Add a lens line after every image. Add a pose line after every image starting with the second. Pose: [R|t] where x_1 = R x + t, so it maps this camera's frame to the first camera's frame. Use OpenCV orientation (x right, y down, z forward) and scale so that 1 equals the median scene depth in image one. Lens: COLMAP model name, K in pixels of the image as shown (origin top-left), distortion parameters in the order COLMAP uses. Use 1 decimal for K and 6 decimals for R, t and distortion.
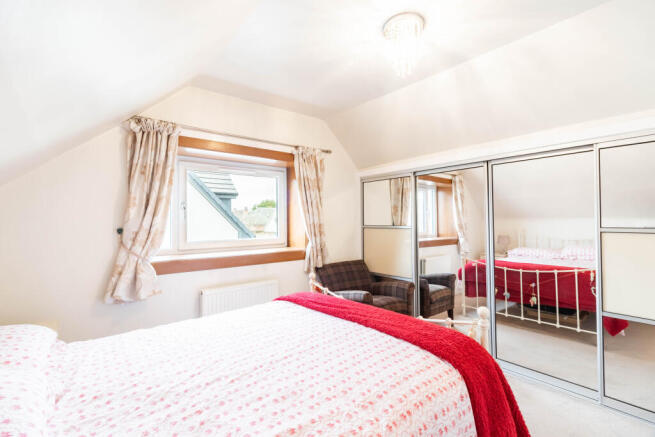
lens RADIAL K [[299.5, 0, 327.5], [0, 299.5, 218.5], [0, 0, 1]] dist [0.000094, 0.000132]
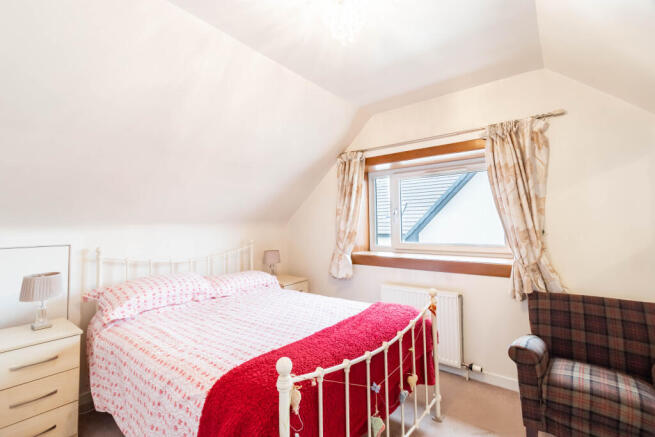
lens RADIAL K [[298.0, 0, 327.0], [0, 298.0, 212.5], [0, 0, 1]] dist [0.002135, 0.000553]
pose [[0.222606, -0.034926, -0.974283, 0.532076], [0.014075, 0.999369, -0.032609, -0.002909], [0.974807, -0.006454, 0.222957, 0.414564]]
